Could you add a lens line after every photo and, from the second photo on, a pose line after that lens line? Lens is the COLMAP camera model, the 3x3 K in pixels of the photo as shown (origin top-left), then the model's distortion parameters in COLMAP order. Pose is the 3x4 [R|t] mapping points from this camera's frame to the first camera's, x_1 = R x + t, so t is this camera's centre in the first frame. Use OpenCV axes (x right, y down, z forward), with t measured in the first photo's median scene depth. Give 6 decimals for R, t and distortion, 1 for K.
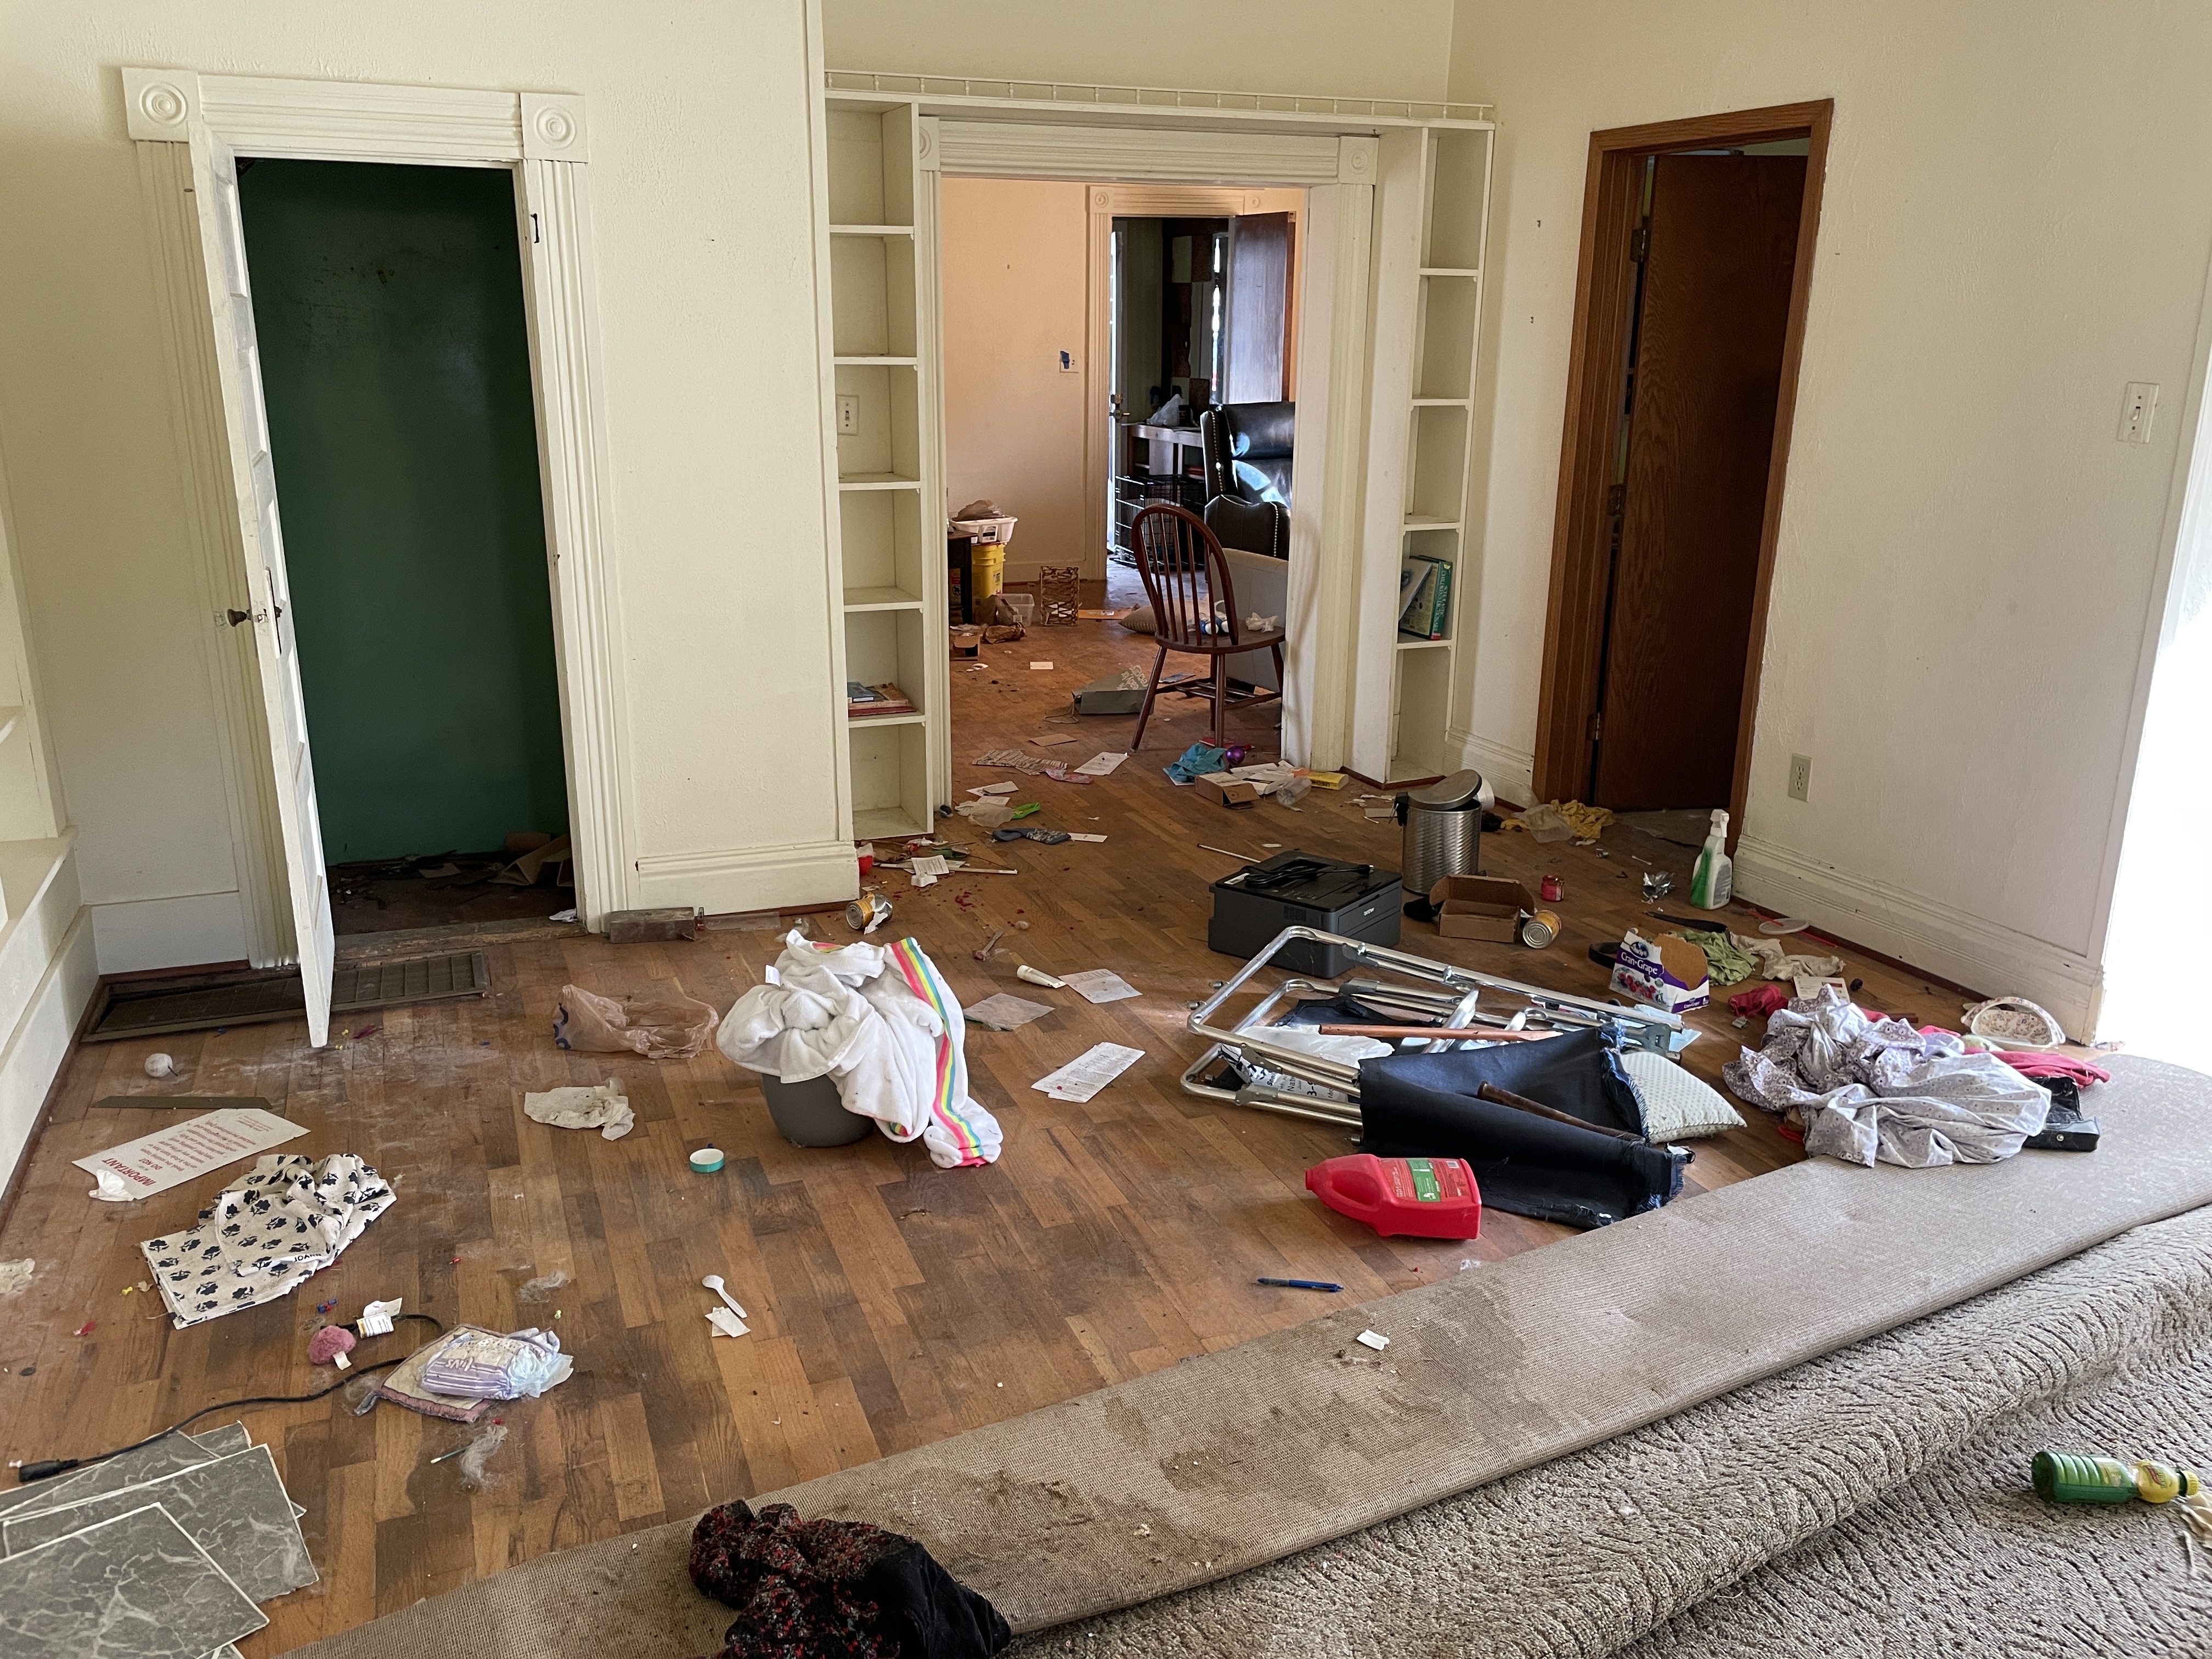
lens RADIAL K [[1671.5, 0, 1087.5], [0, 1671.5, 801.7], [0, 0, 1]] dist [0.083047, -0.112212]
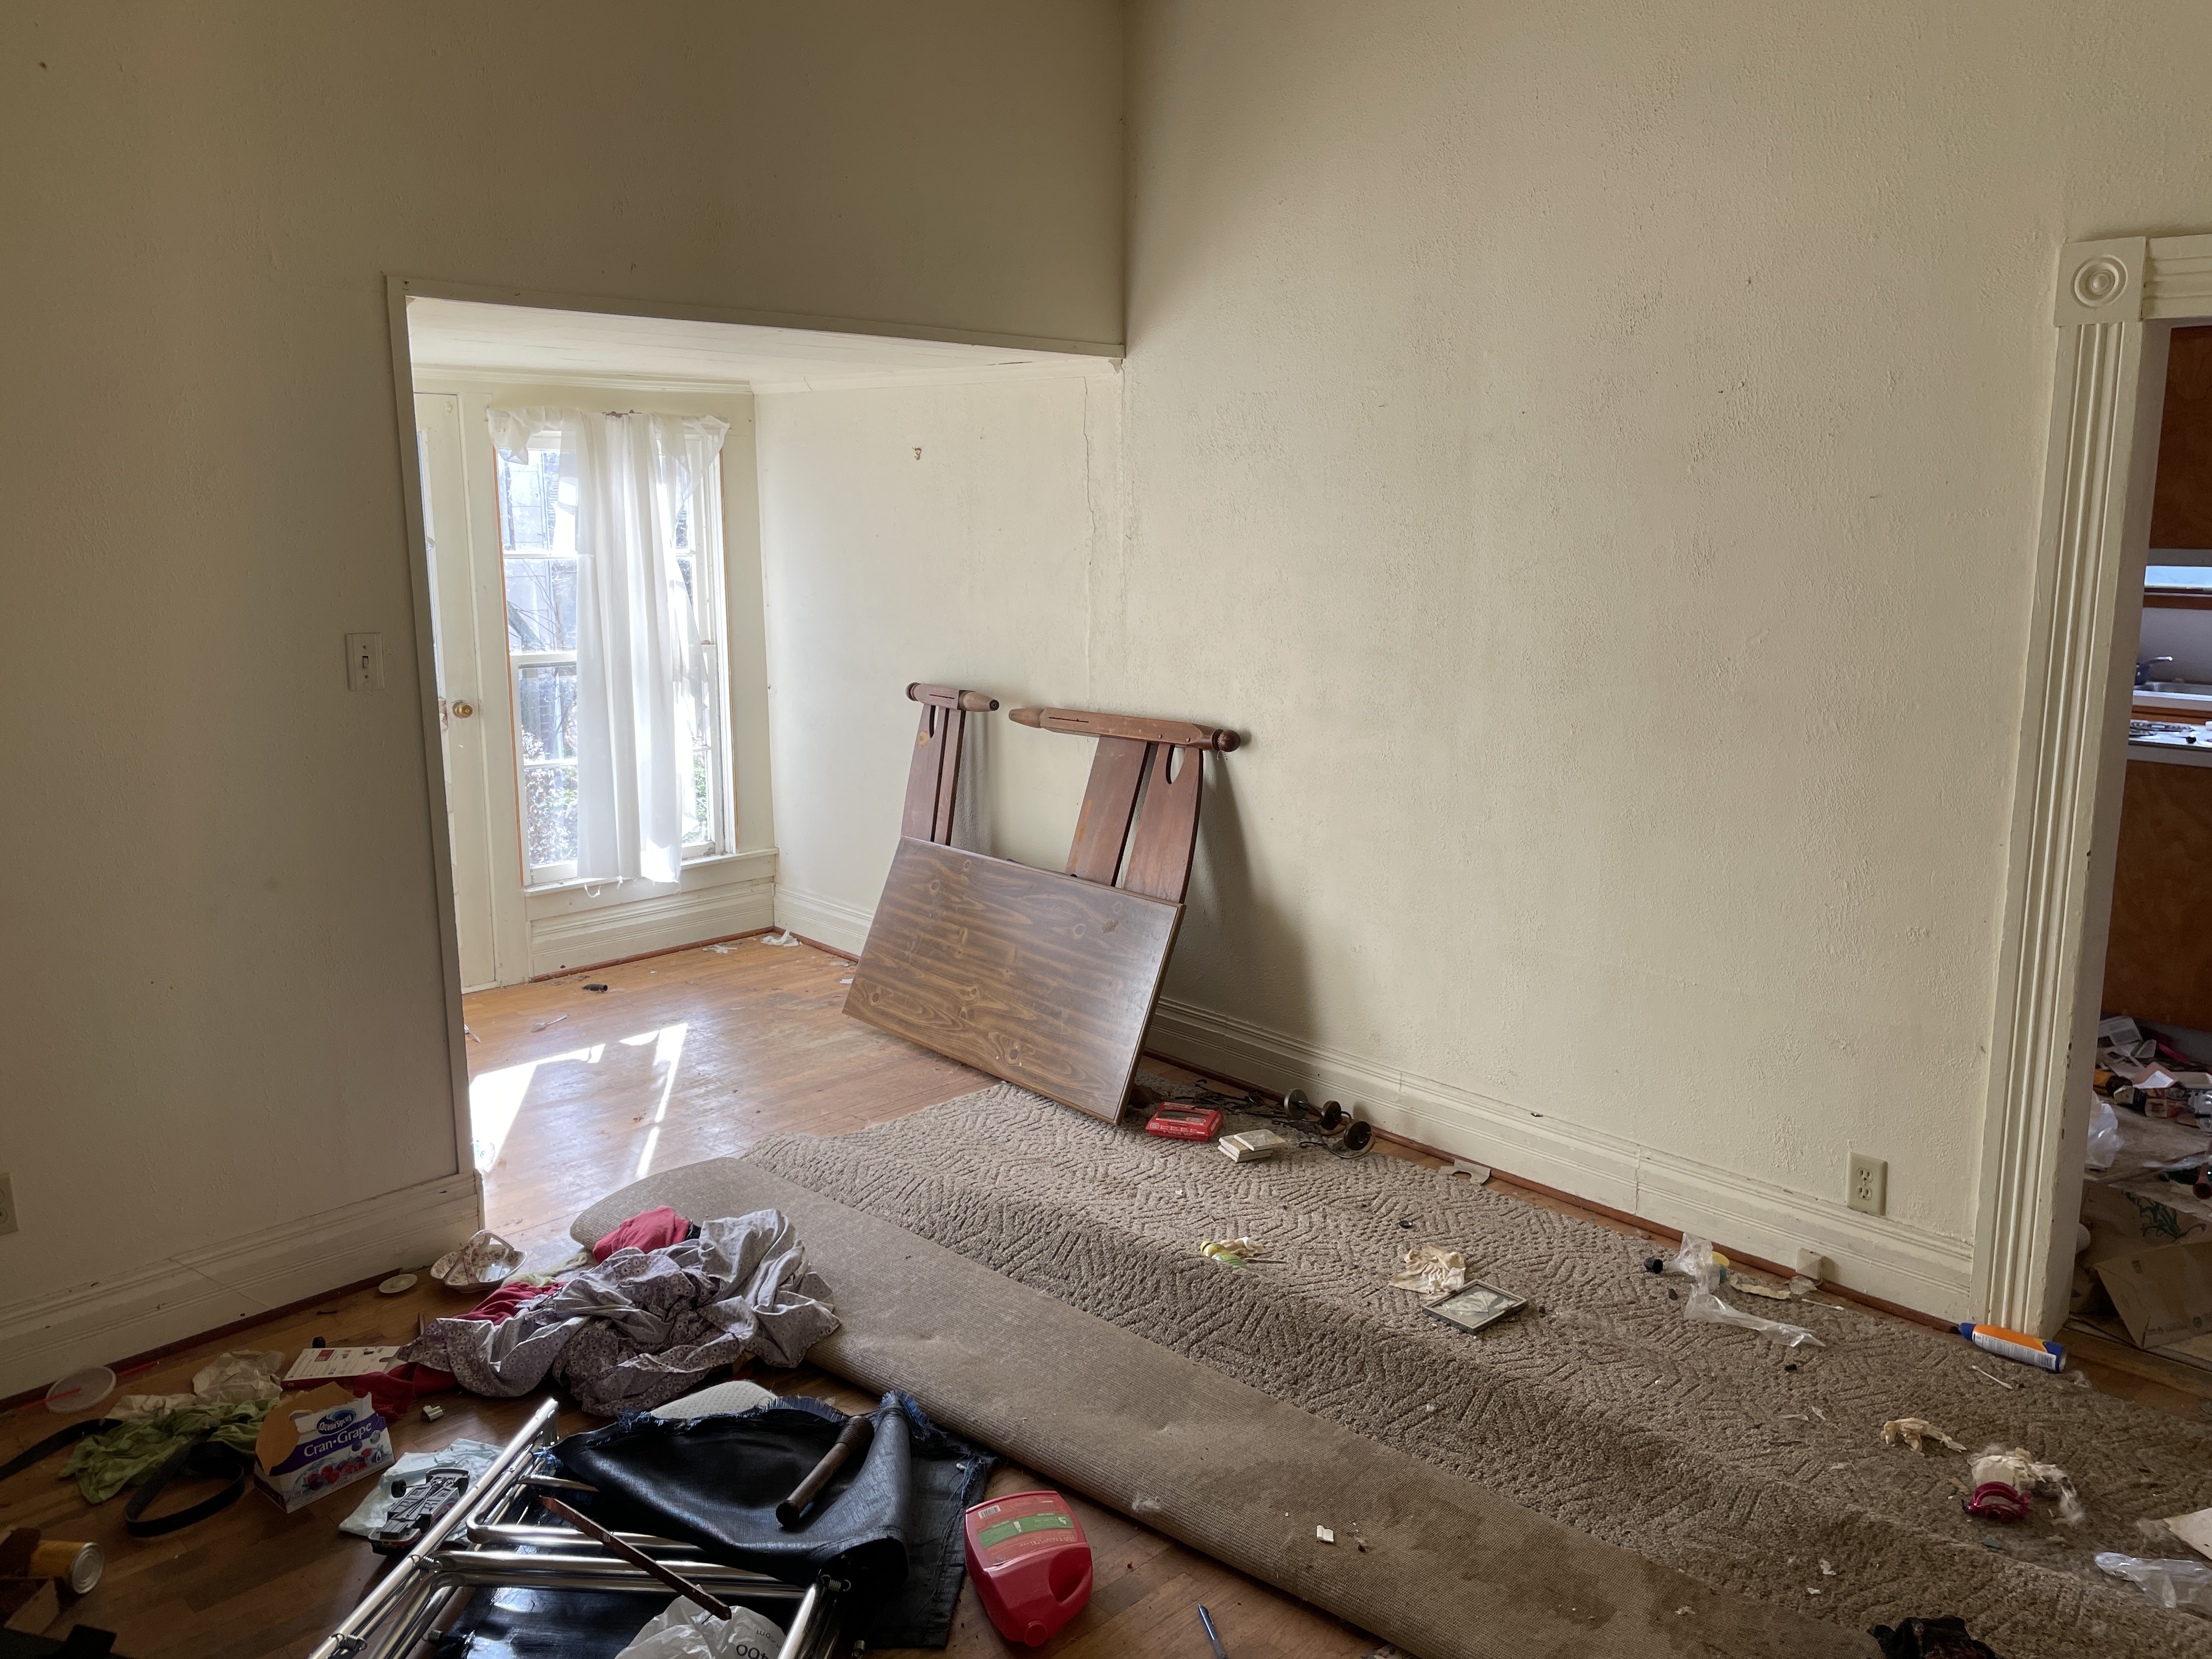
lens RADIAL K [[1671.5, 0, 1122.9], [0, 1671.5, 819.7], [0, 0, 1]] dist [0.083047, -0.112212]
pose [[-0.378967, -0.178869, 0.907959, -0.344217], [0.259658, 0.921176, 0.289849, -0.224526], [-0.888235, 0.345602, -0.302651, 0.661108]]
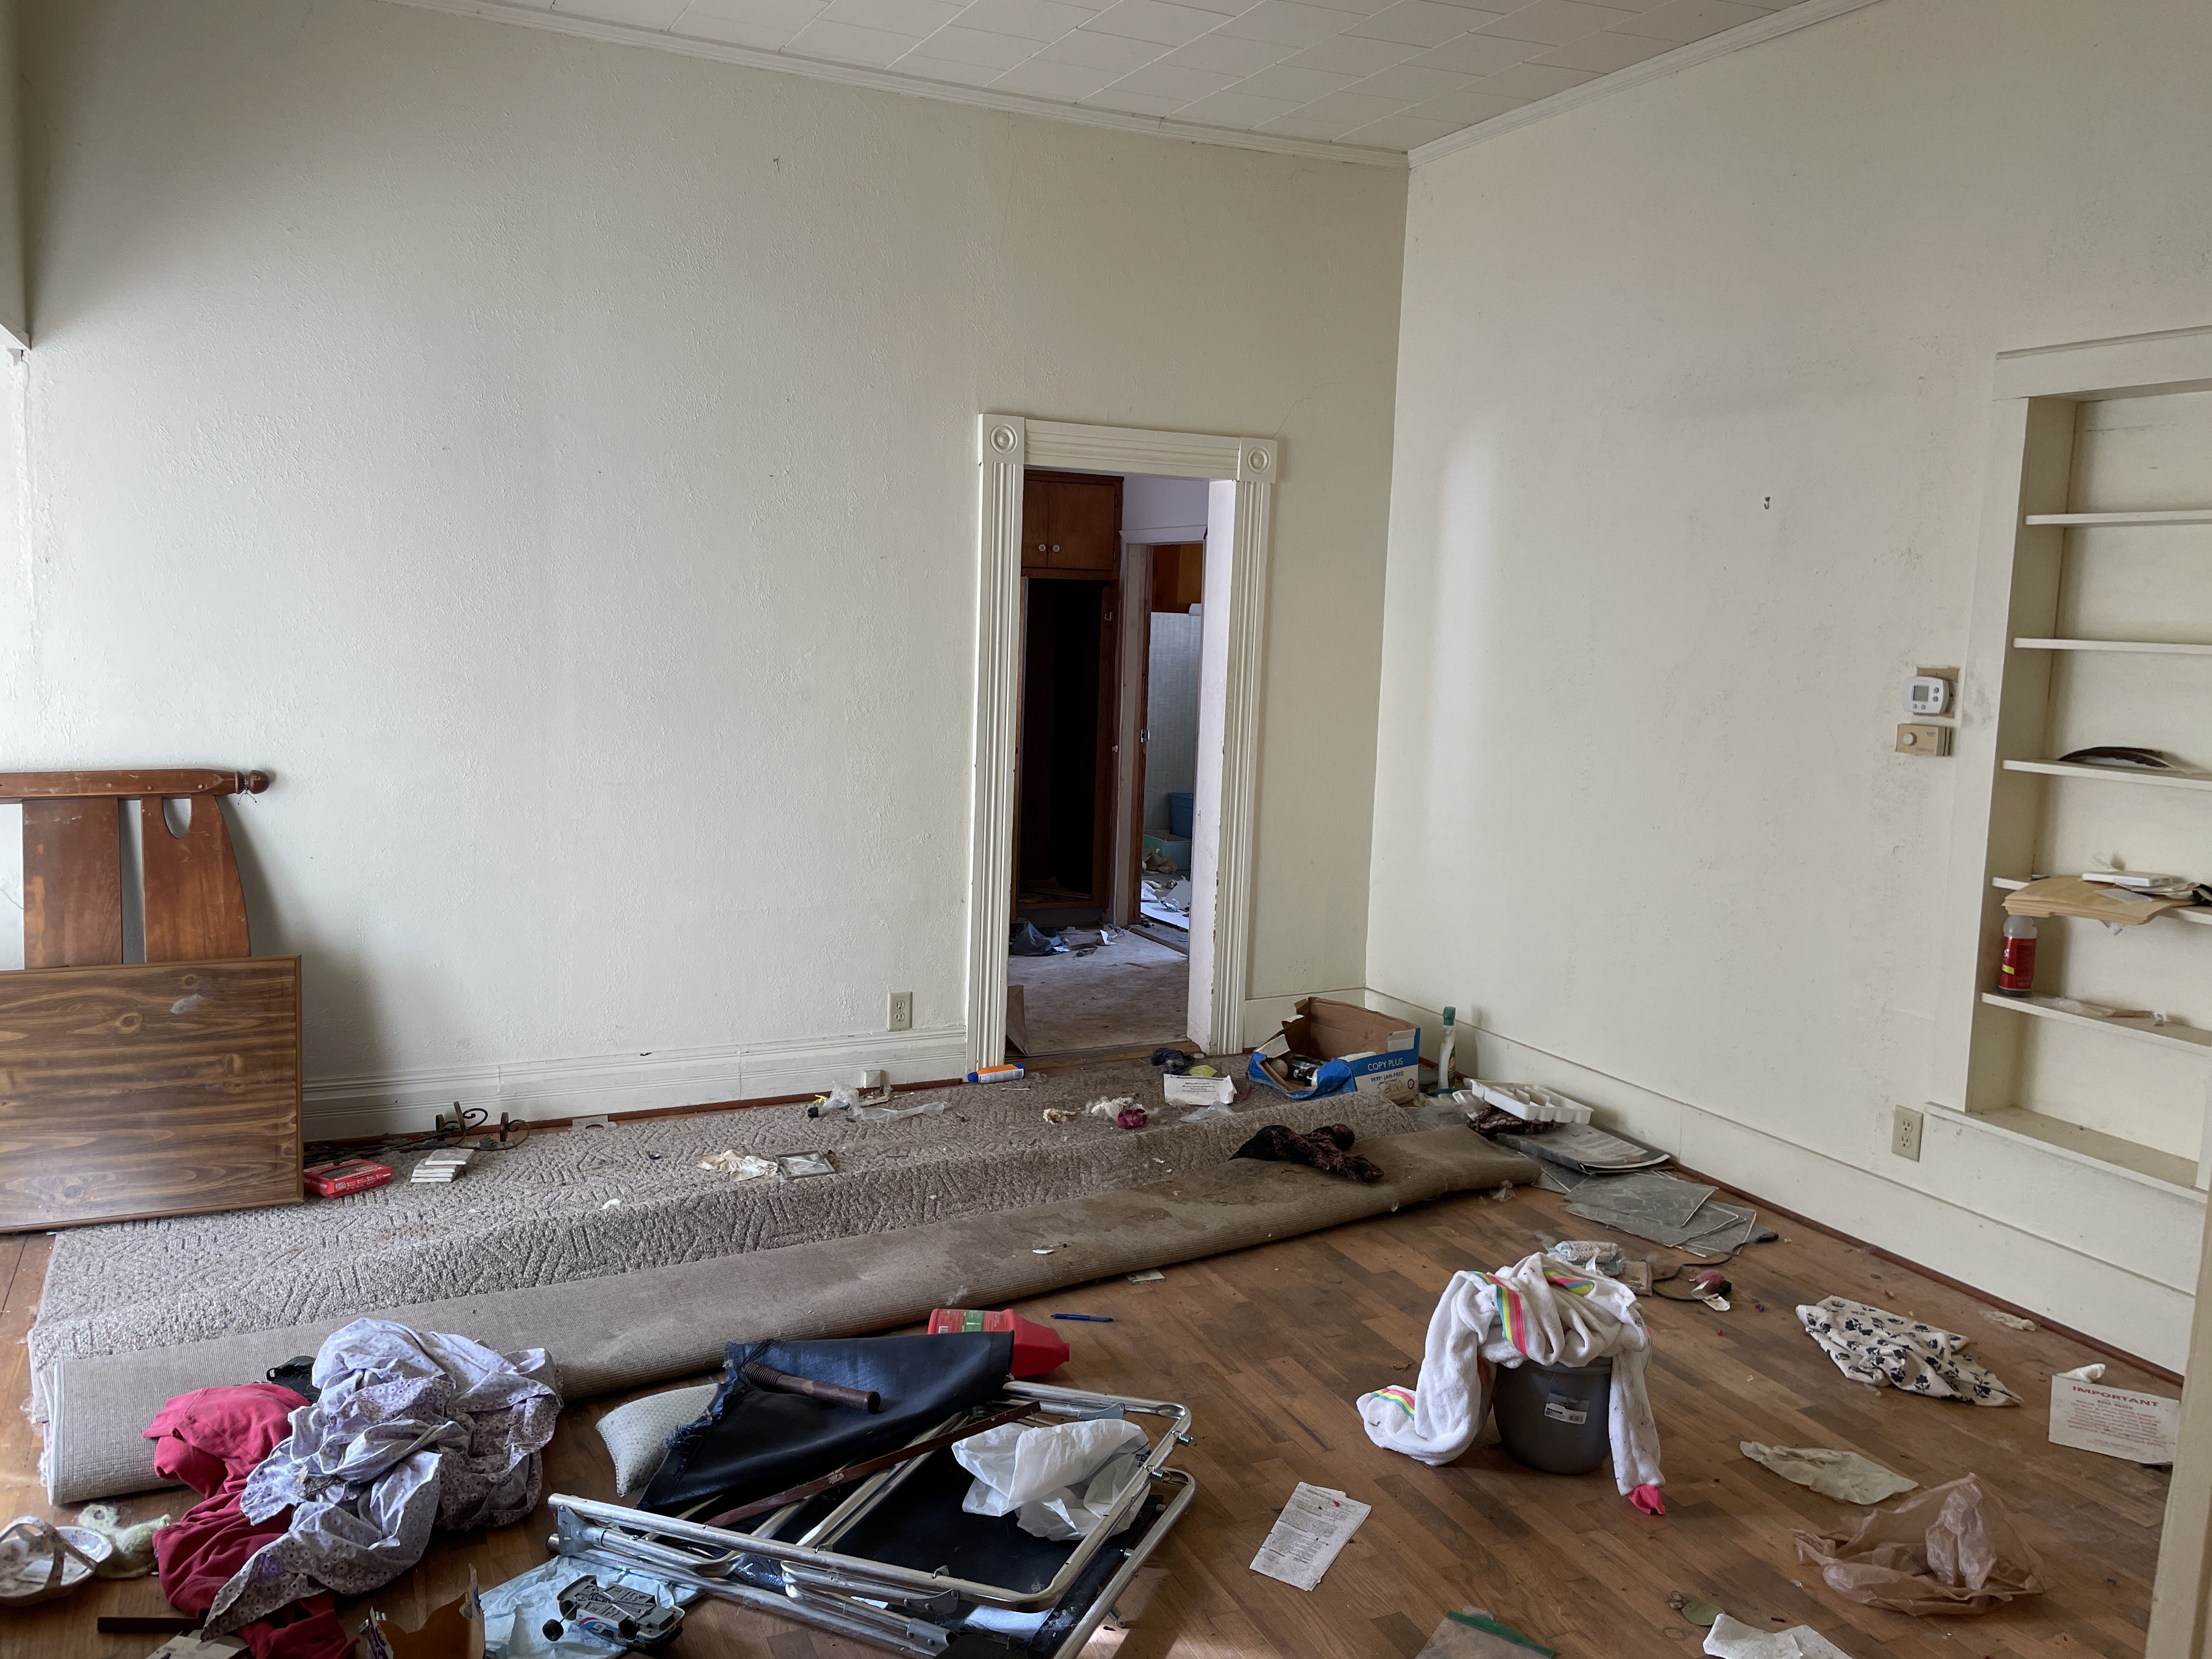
lens RADIAL K [[1671.5, 0, 1103.8], [0, 1671.5, 830.2], [0, 0, 1]] dist [0.083047, -0.112212]
pose [[-0.996816, -0.028805, -0.074347, 0.124371], [-0.056725, 0.911479, 0.407416, -0.344752], [0.056030, 0.410337, -0.910211, 1.164089]]
